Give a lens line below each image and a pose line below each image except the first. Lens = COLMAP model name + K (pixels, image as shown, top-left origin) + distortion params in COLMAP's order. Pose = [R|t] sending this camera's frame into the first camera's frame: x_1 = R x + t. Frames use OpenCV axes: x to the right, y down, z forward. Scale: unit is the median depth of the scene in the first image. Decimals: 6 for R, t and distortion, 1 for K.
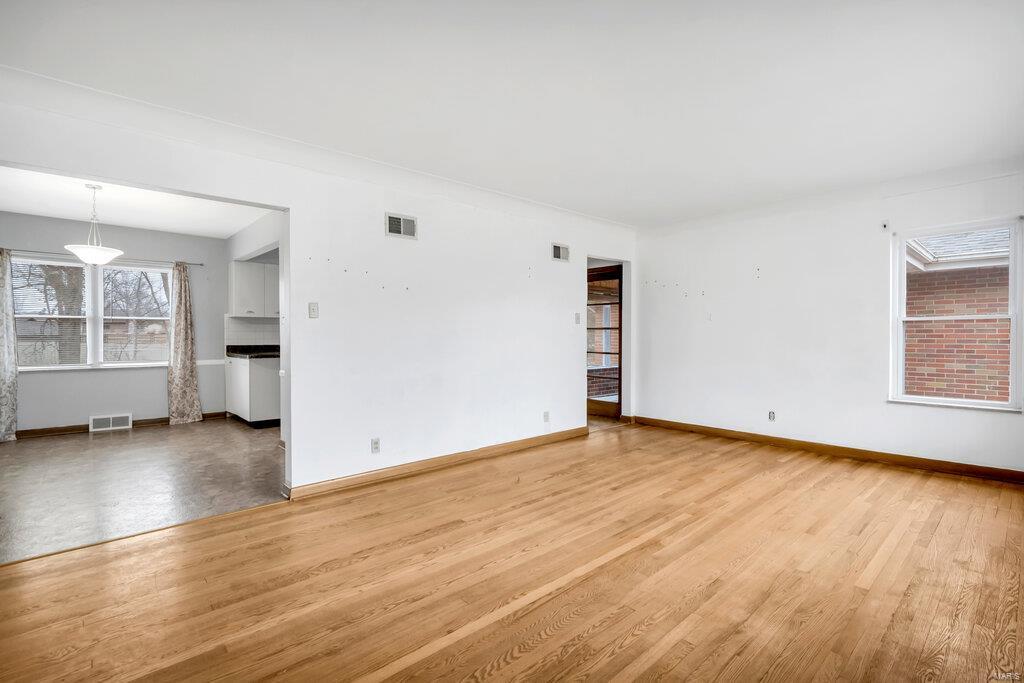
lens RADIAL K [[478.0, 0, 515.0], [0, 478.0, 345.6], [0, 0, 1]] dist [0.002802, 0.002121]
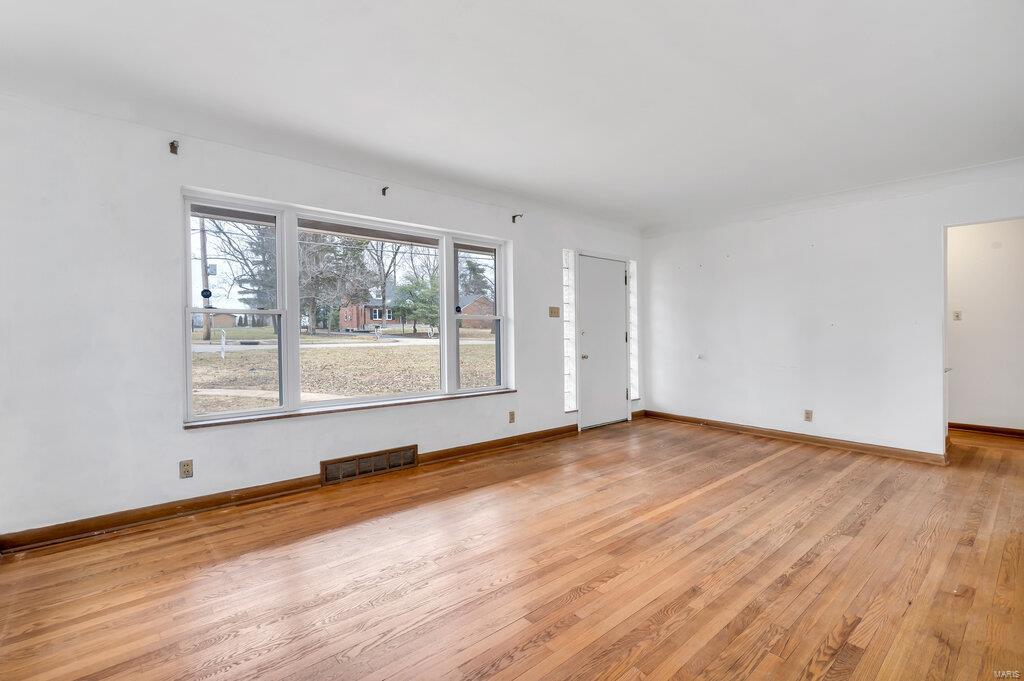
lens RADIAL K [[478.0, 0, 512.4], [0, 478.0, 337.8], [0, 0, 1]] dist [0.002802, 0.002121]
pose [[-0.999850, 0.004361, 0.016789, 0.481884], [0.004918, 0.999434, 0.033284, -0.039204], [-0.016634, 0.033361, -0.999305, 1.807219]]
